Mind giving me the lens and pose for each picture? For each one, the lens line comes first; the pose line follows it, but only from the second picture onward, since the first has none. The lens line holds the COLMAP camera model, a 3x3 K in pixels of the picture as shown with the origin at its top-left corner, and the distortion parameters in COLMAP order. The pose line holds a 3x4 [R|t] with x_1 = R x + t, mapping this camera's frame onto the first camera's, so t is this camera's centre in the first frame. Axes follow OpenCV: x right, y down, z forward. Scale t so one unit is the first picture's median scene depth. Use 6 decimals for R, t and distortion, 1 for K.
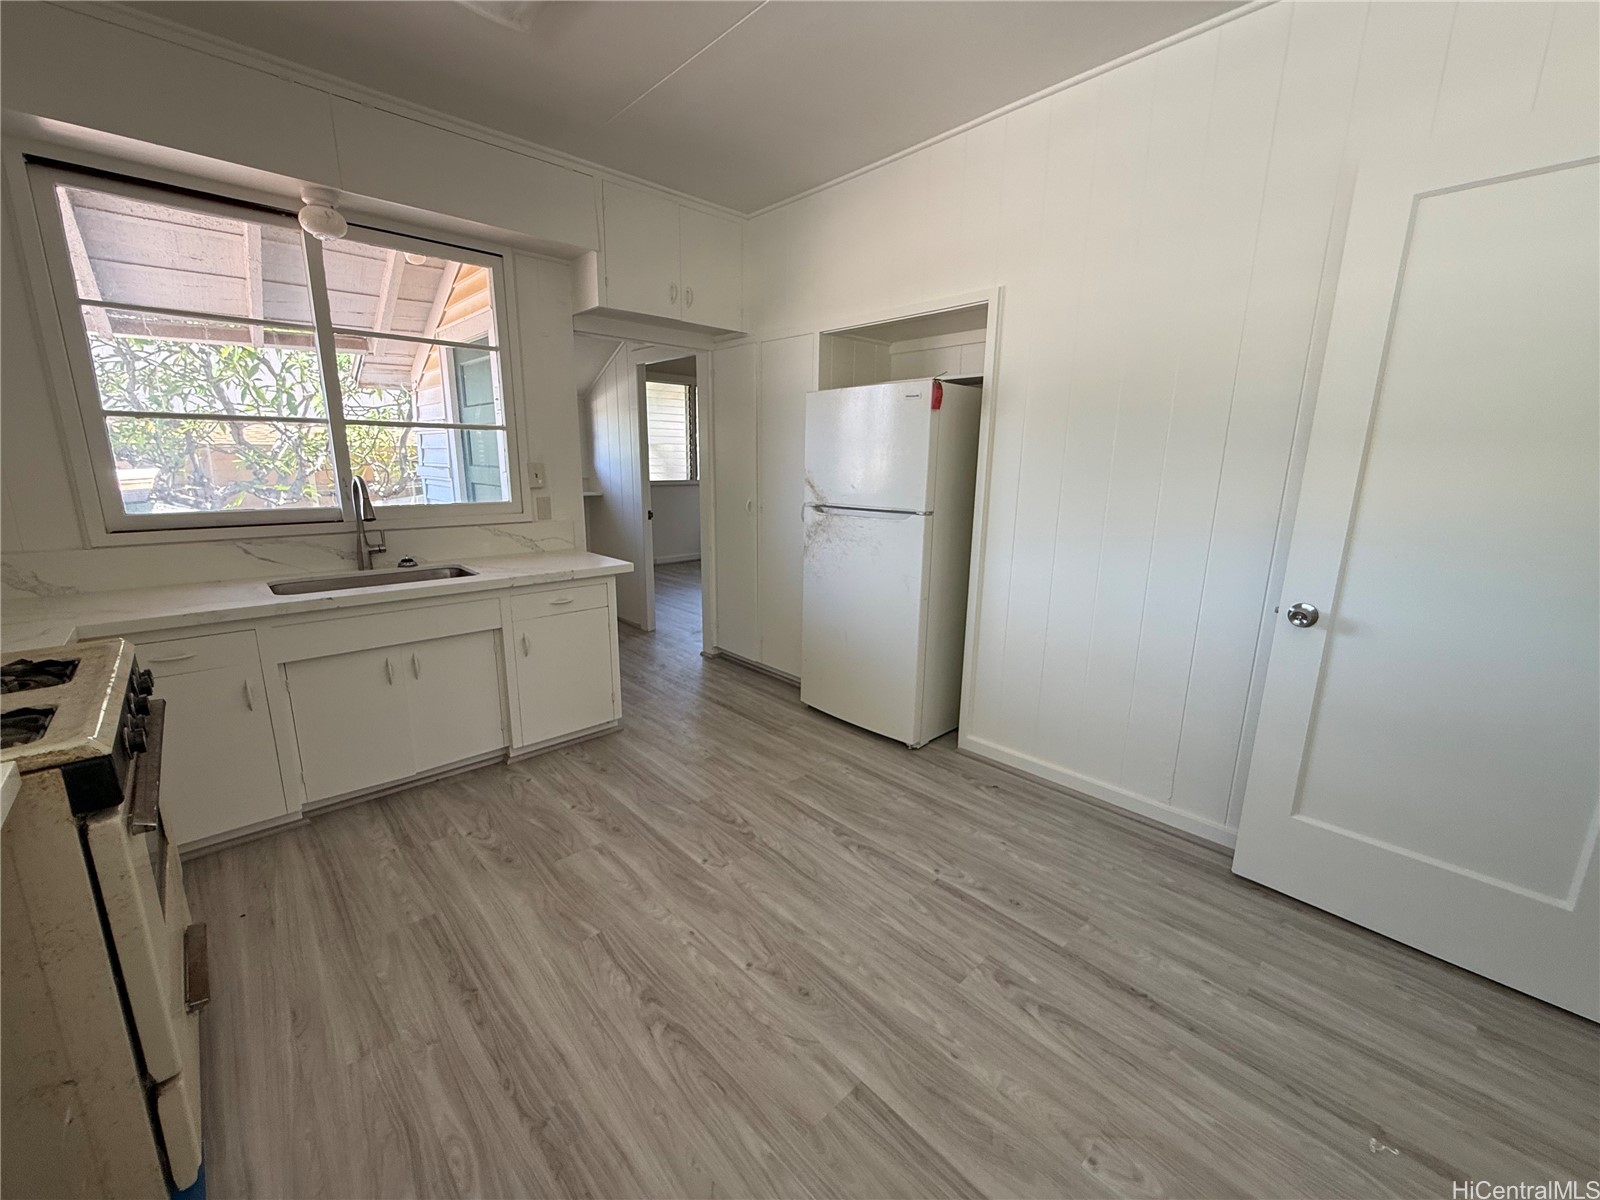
lens RADIAL K [[638.5, 0, 795.3], [0, 638.5, 599.5], [0, 0, 1]] dist [-0.001331, 0.000140]
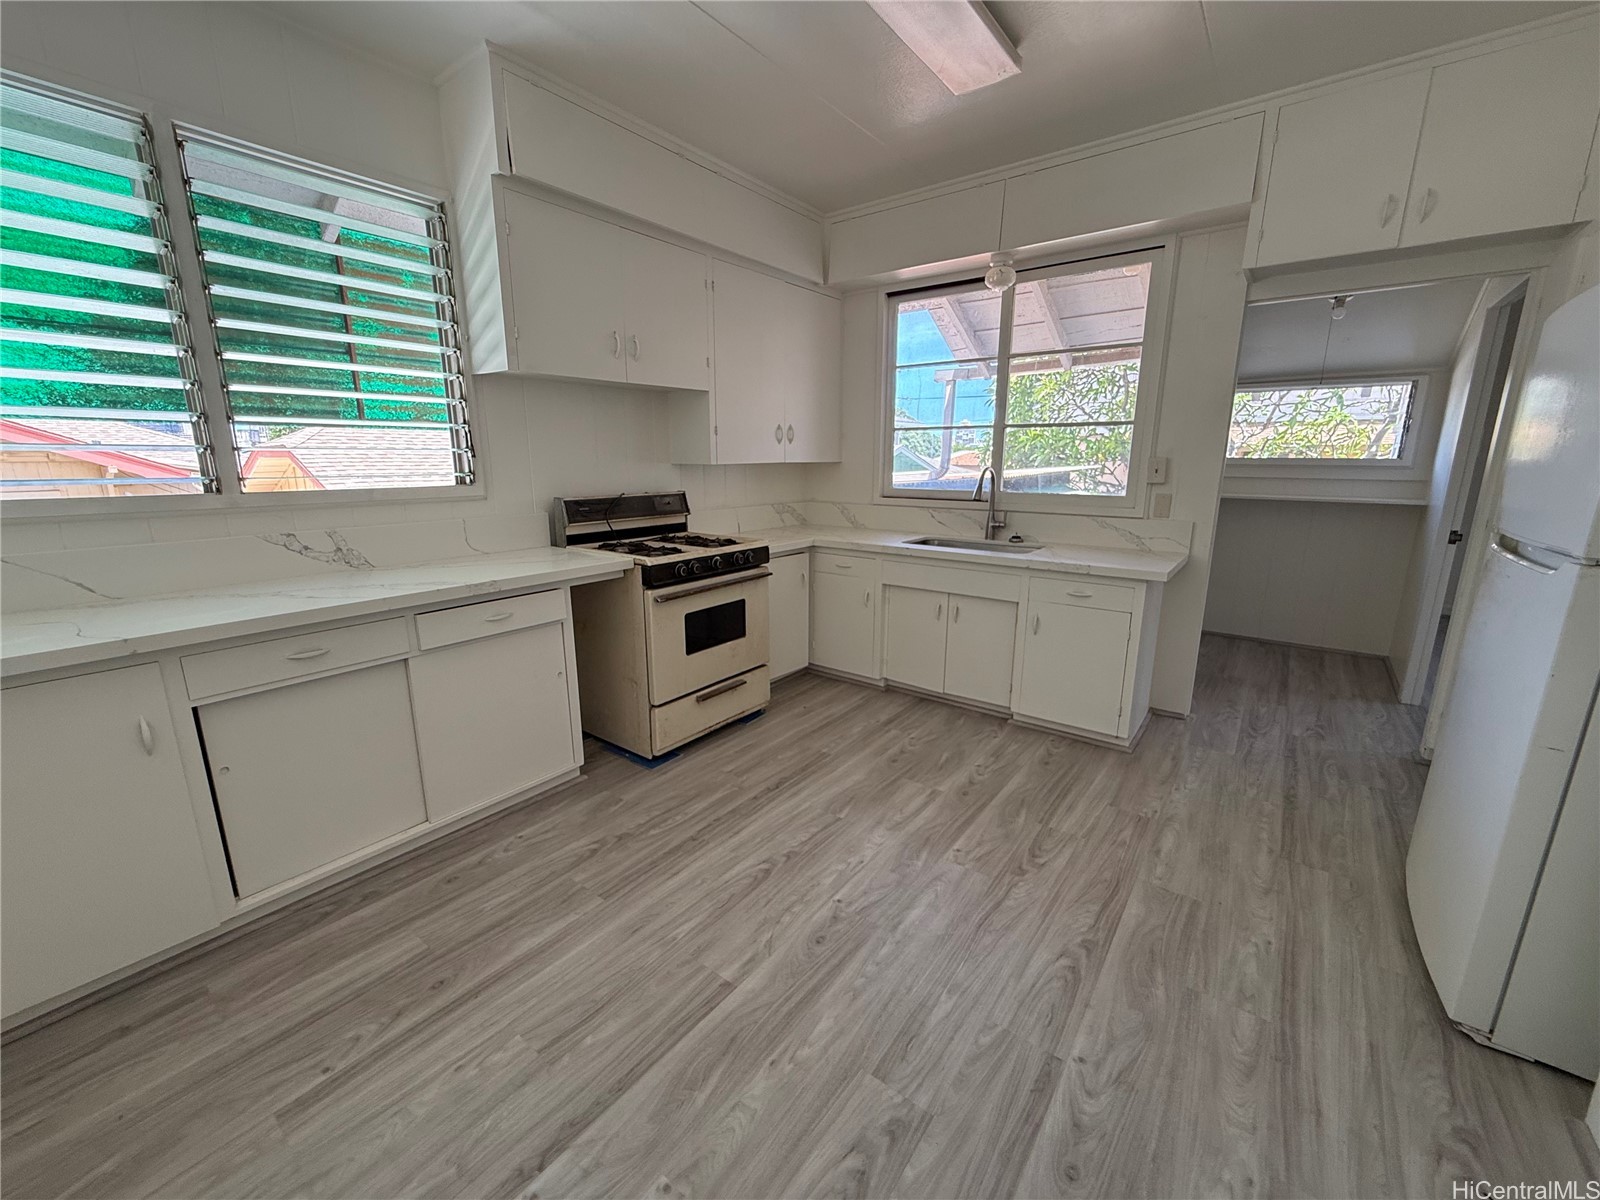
lens RADIAL K [[638.5, 0, 795.3], [0, 638.5, 599.5], [0, 0, 1]] dist [-0.001331, 0.000140]
pose [[0.163447, 0.207073, -0.964575, 0.694983], [-0.209402, 0.962727, 0.171194, -0.087403], [0.964073, 0.174003, 0.200716, 0.479065]]
